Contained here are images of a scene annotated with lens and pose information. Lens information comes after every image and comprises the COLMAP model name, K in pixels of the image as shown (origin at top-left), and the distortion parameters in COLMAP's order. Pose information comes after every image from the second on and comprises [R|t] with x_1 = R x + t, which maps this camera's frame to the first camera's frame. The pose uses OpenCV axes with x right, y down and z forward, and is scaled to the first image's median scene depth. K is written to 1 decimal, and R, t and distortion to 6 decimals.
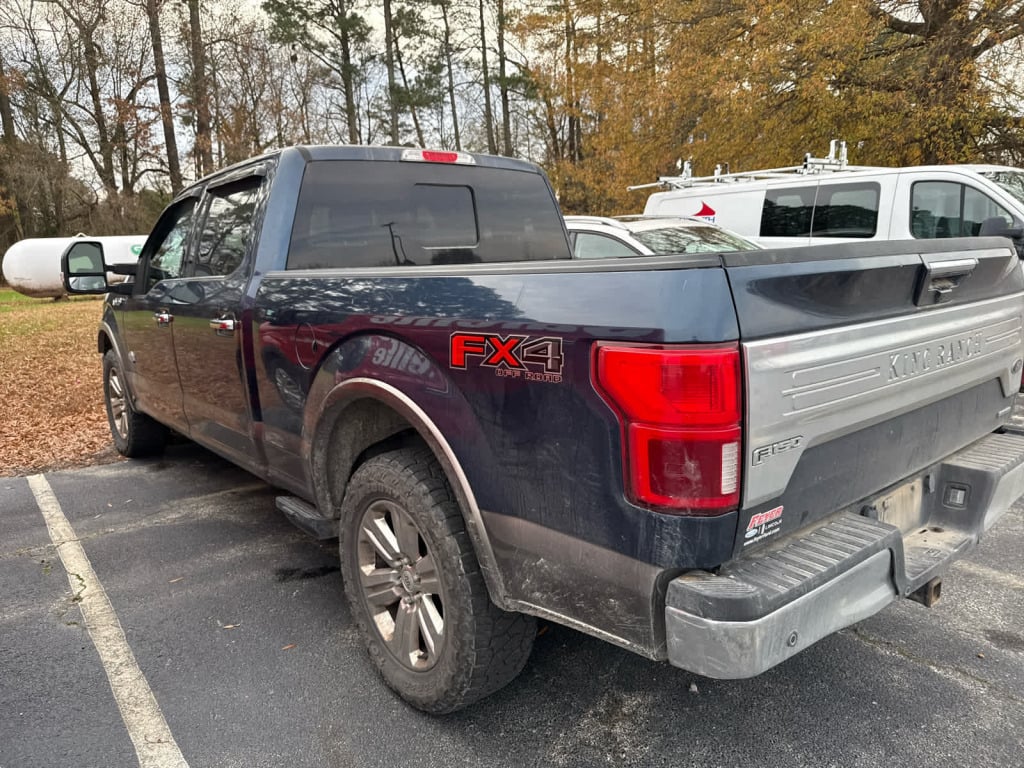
lens RADIAL K [[717.3, 0, 516.6], [0, 717.3, 378.5], [0, 0, 1]] dist [0.017432, -0.026961]
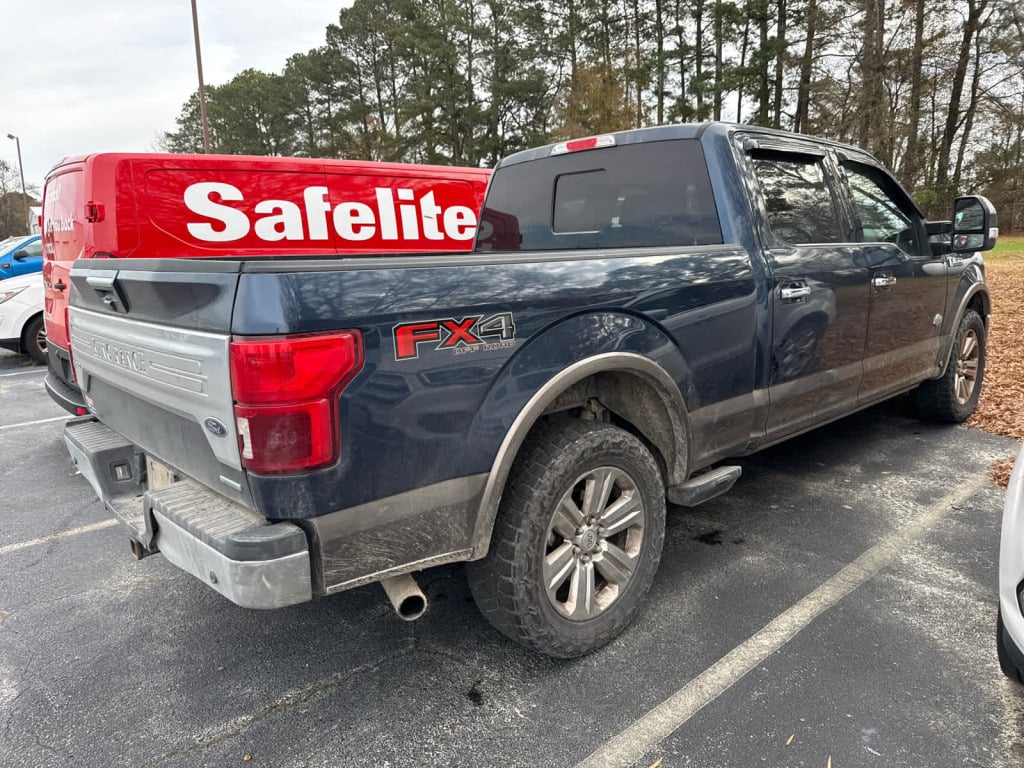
lens RADIAL K [[723.0, 0, 512.2], [0, 723.0, 379.7], [0, 0, 1]] dist [0.021670, -0.027134]
pose [[0.061401, 0.223541, -0.972758, 0.053903], [-0.140089, 0.966880, 0.213348, -0.010174], [0.988233, 0.123173, 0.090684, 0.045649]]
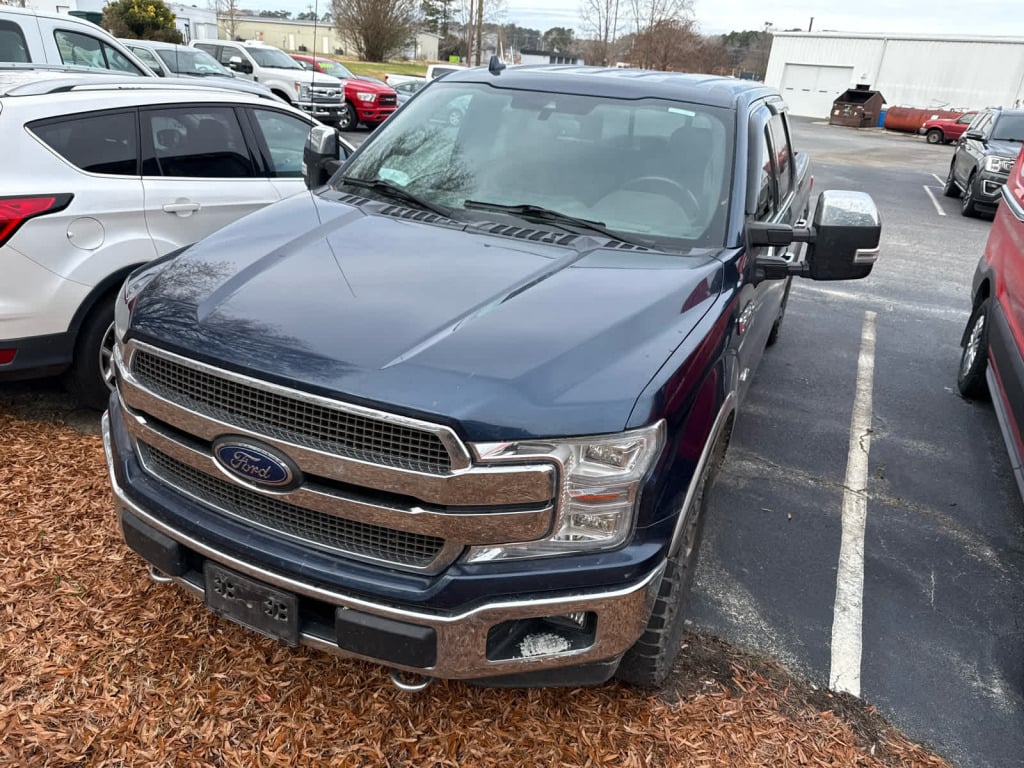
lens RADIAL K [[717.3, 0, 516.6], [0, 717.3, 378.5], [0, 0, 1]] dist [0.017432, -0.026961]
pose [[-0.440555, -0.350259, 0.826577, -0.069826], [0.087909, 0.899489, 0.428009, -0.022068], [-0.893411, 0.261226, -0.365483, 0.102471]]
